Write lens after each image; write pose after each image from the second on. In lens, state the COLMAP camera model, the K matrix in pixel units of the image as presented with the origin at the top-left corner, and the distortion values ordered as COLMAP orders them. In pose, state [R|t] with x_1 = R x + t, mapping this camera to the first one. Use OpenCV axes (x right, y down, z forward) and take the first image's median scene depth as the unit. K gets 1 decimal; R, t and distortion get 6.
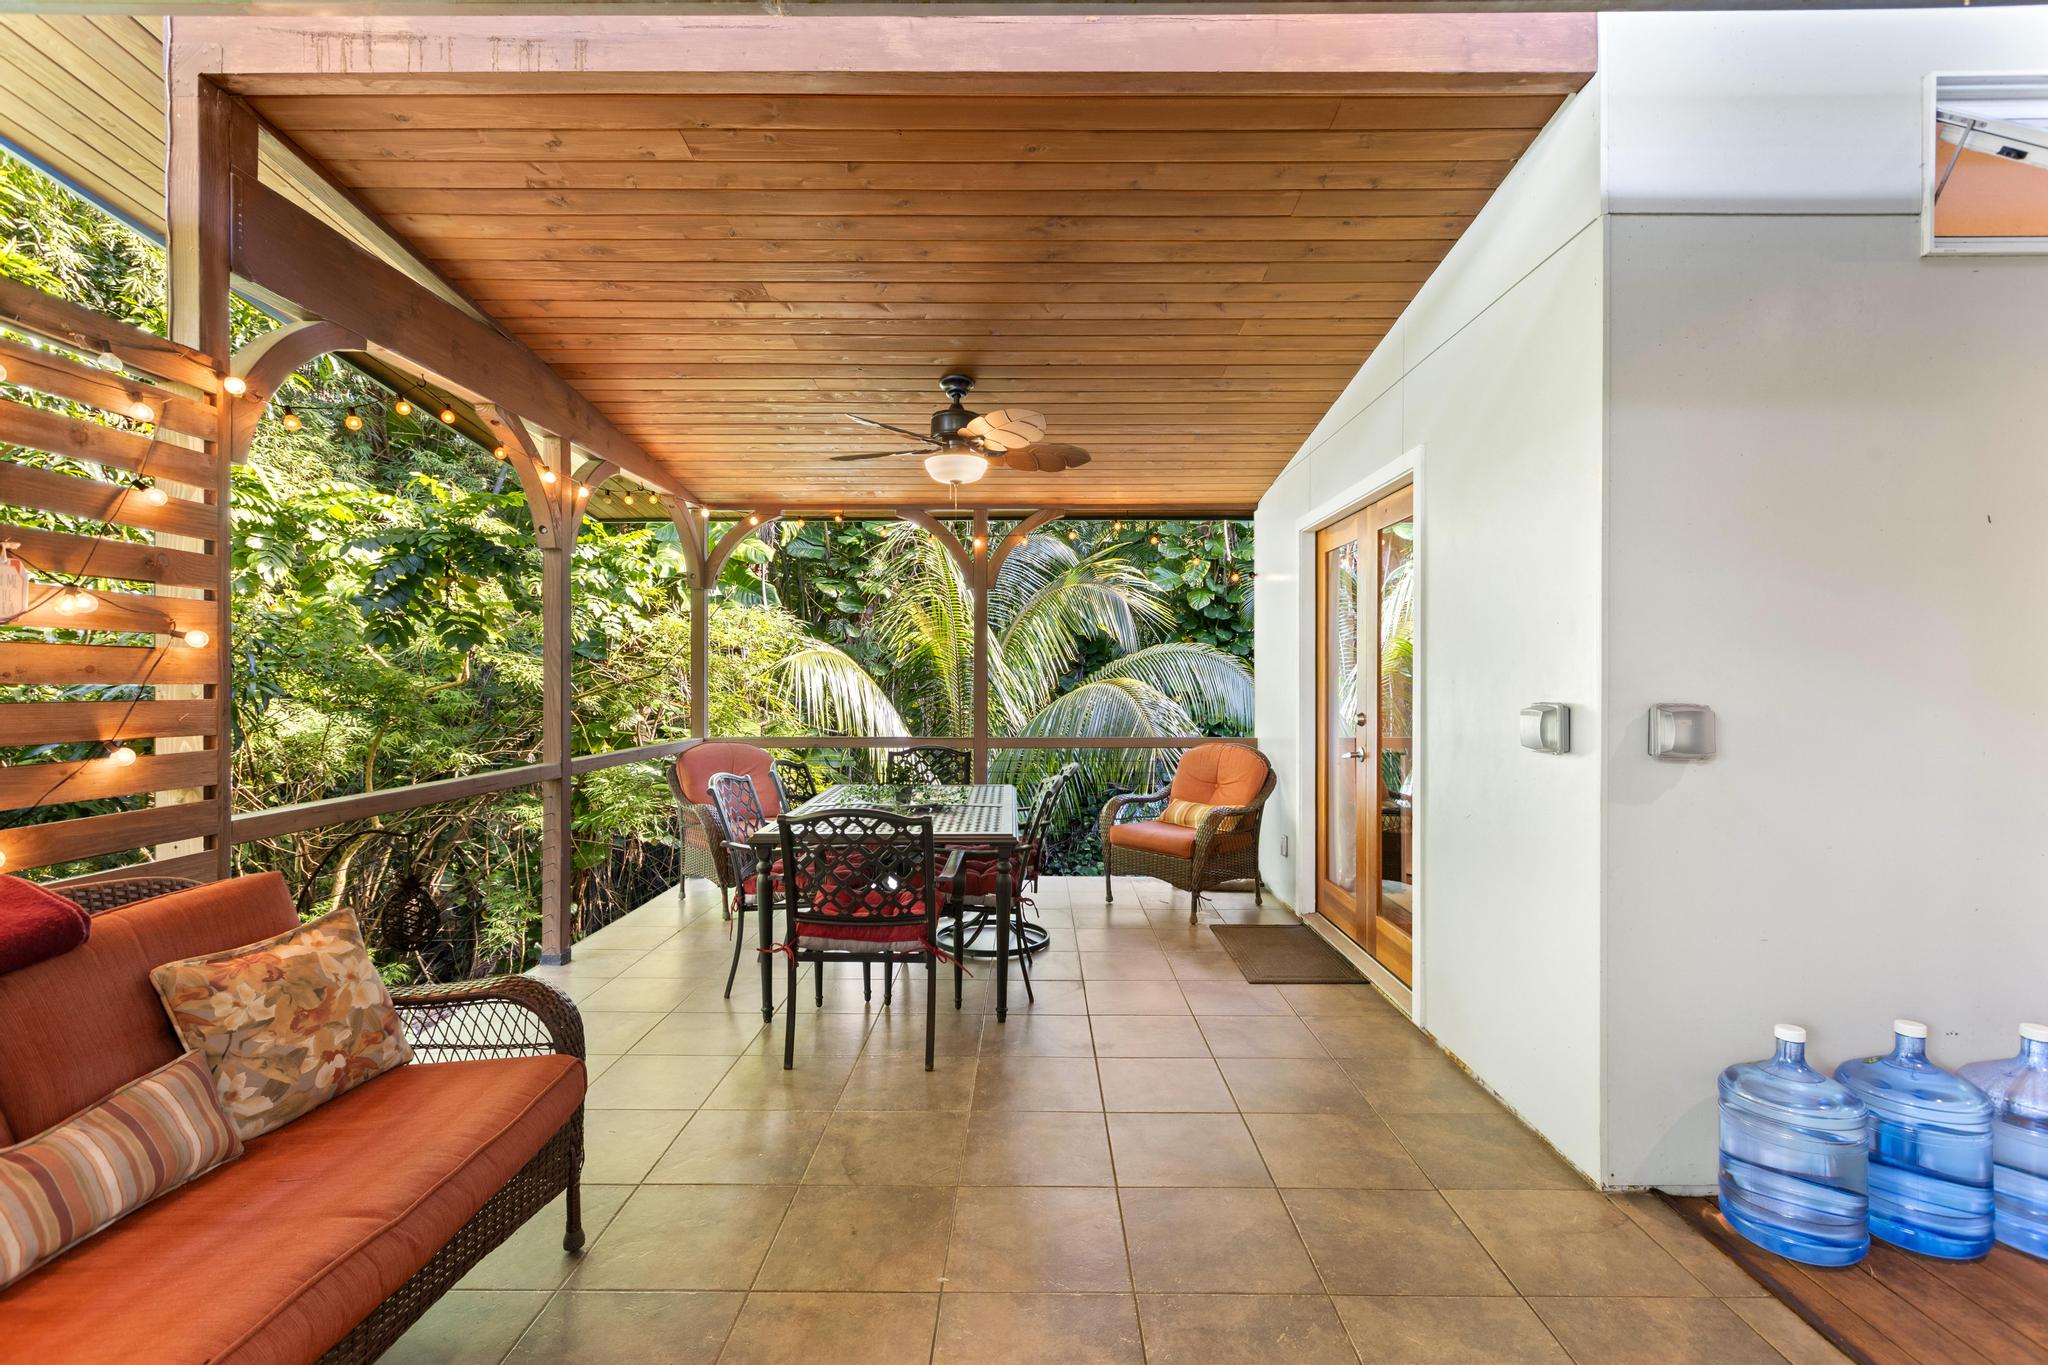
lens RADIAL K [[913.9, 0, 1024.0], [0, 913.9, 682.5], [0, 0, 1]] dist [-0.022270, -0.000090]
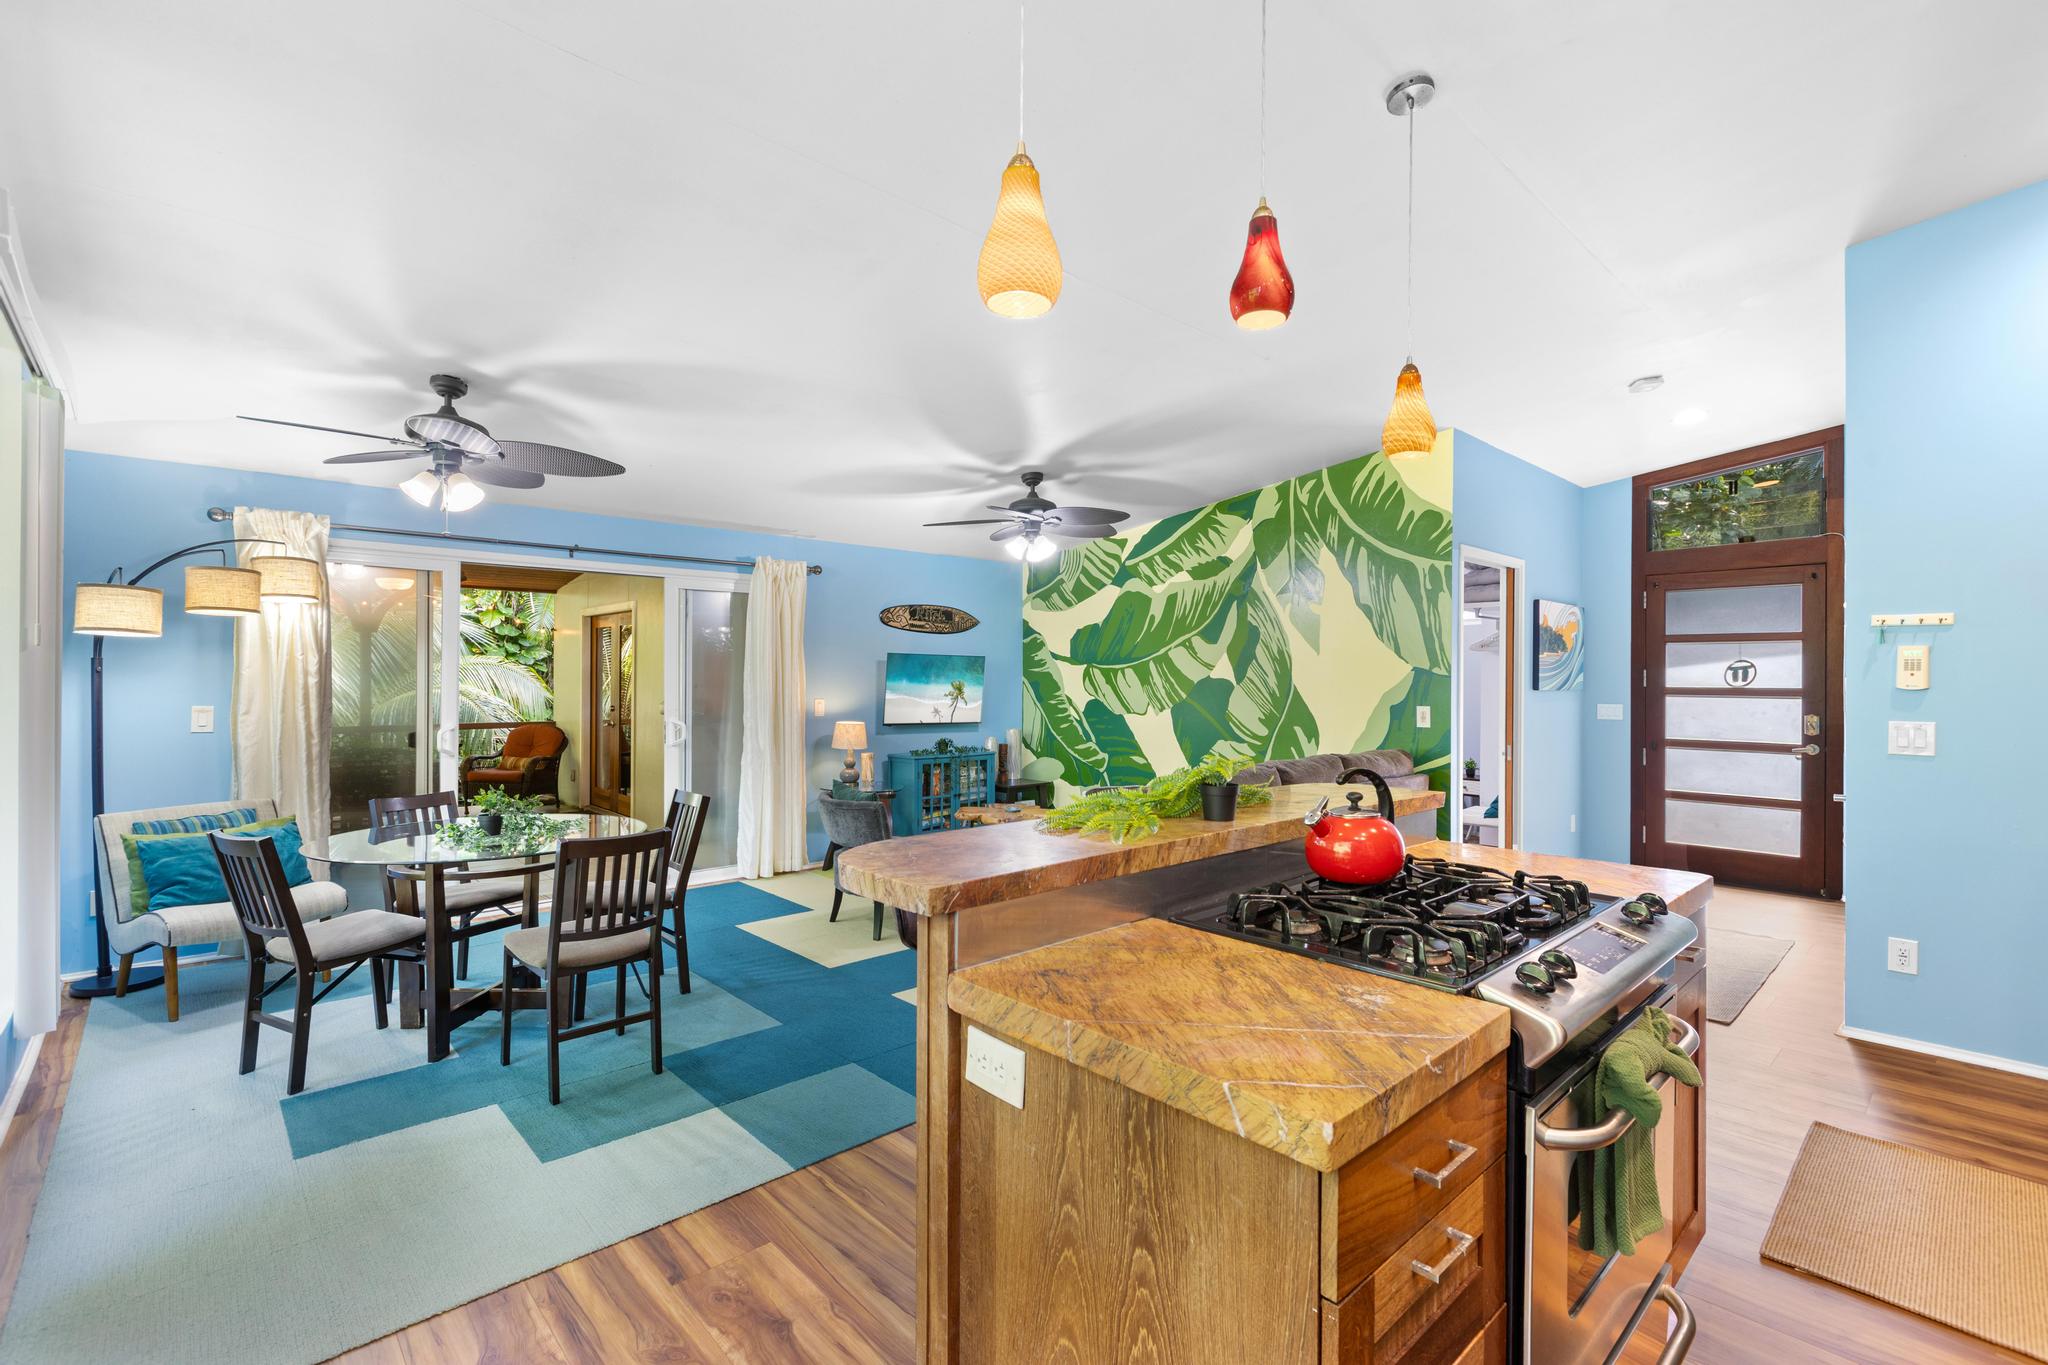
lens RADIAL K [[913.9, 0, 1024.0], [0, 913.9, 682.5], [0, 0, 1]] dist [-0.022270, -0.000090]
pose [[0.725861, 0.005525, 0.687820, -0.319050], [-0.006173, 0.999980, -0.001518, -0.018294], [-0.687814, -0.003144, 0.725880, -0.972174]]
